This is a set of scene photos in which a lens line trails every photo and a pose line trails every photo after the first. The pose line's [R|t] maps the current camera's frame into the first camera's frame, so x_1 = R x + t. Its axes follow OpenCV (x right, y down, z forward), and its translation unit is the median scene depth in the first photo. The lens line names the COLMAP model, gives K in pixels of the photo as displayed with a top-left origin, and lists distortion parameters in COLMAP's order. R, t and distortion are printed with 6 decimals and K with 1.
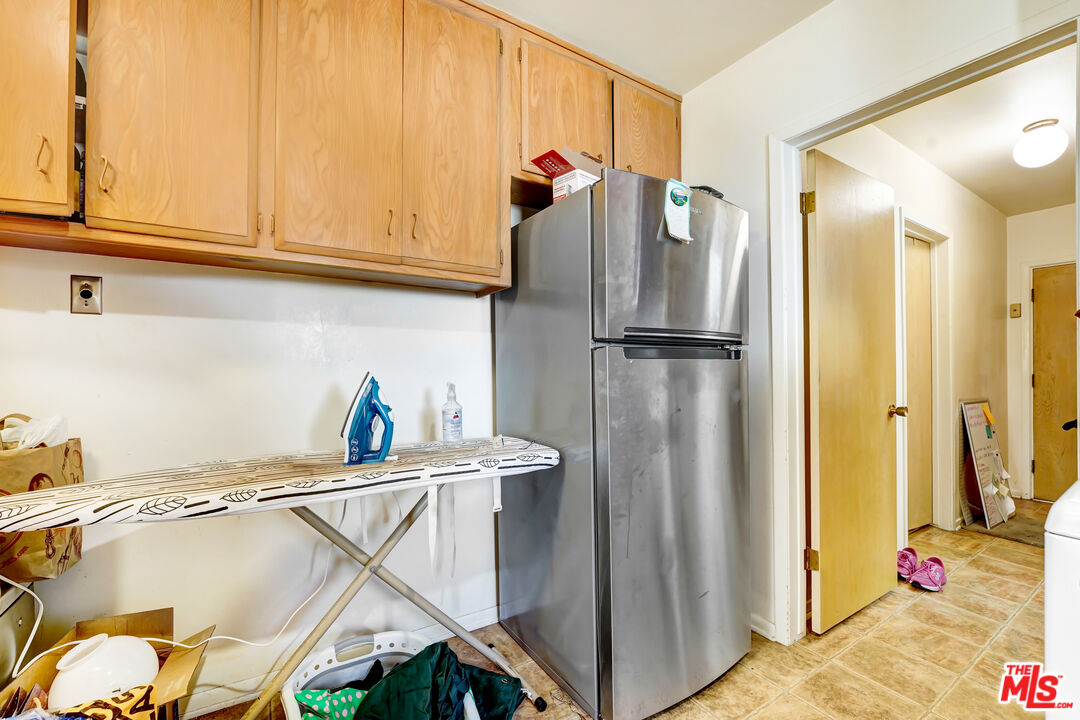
lens RADIAL K [[451.7, 0, 539.9], [0, 451.7, 365.0], [0, 0, 1]] dist [-0.018488, -0.000176]
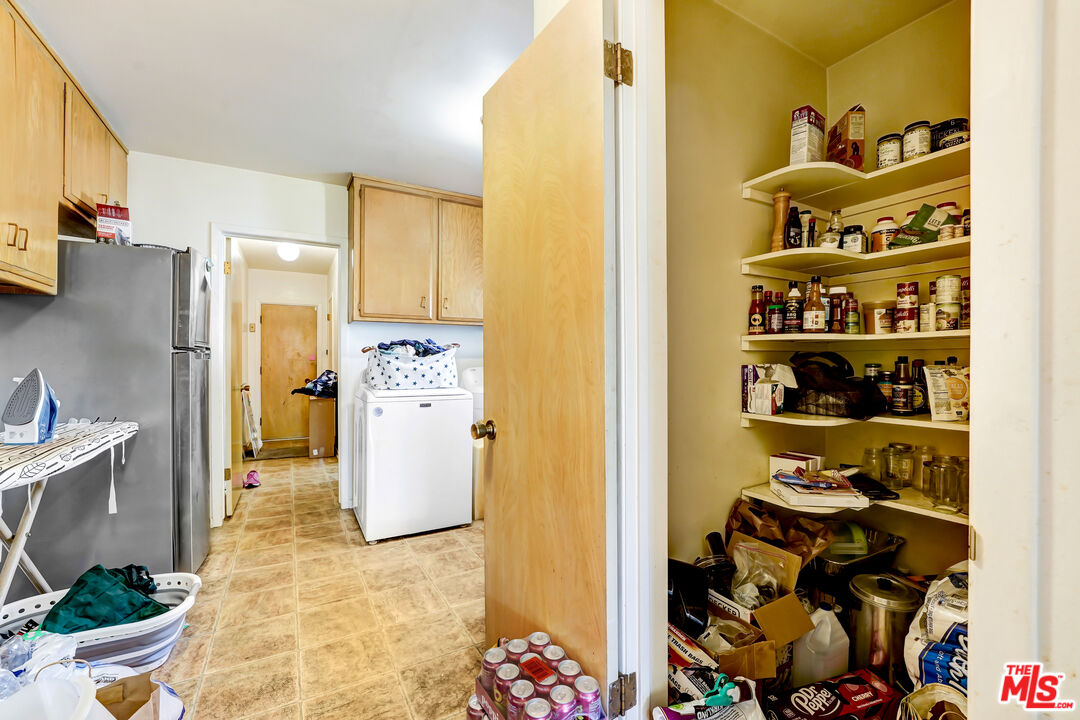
lens RADIAL K [[464.0, 0, 546.0], [0, 464.0, 361.2], [0, 0, 1]] dist [-0.017757, -0.000080]
pose [[0.043194, 0.005912, 0.999049, -1.231787], [-0.015196, 0.999871, -0.005260, -0.014756], [-0.998951, -0.014954, 0.043278, -0.338821]]
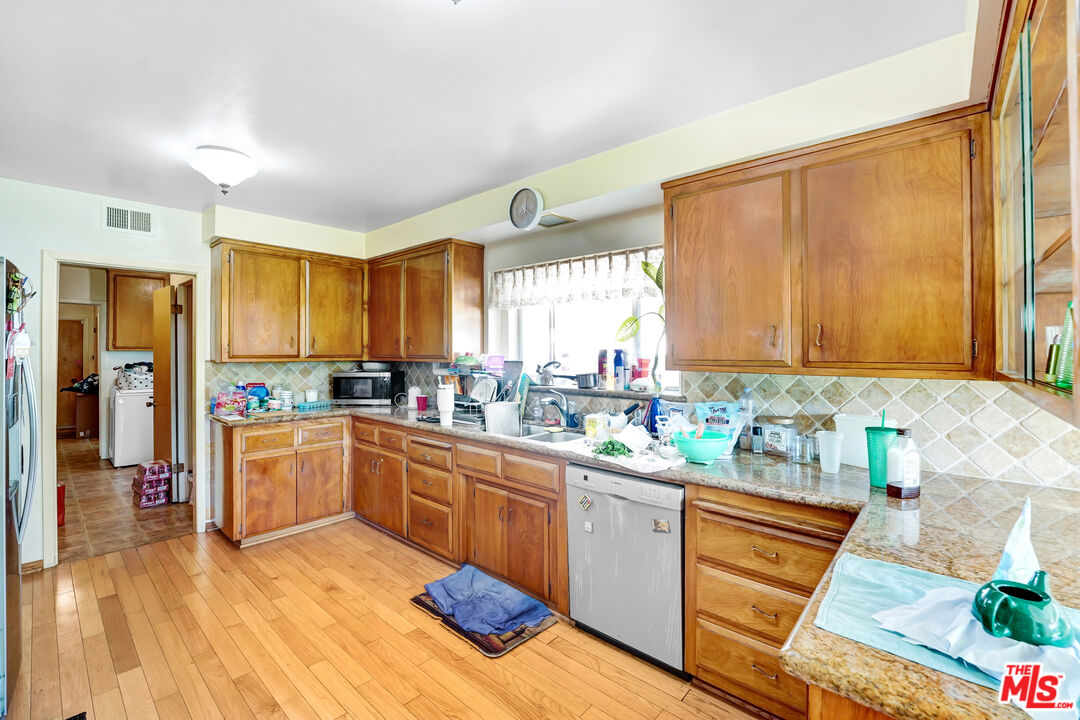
lens RADIAL K [[458.7, 0, 545.0], [0, 458.7, 351.1], [0, 0, 1]] dist [-0.003126, -0.000202]
pose [[-0.283151, -0.000342, 0.959075, -3.625749], [-0.016571, 0.999852, -0.004535, -0.224911], [-0.958932, -0.017177, -0.283115, -1.653395]]
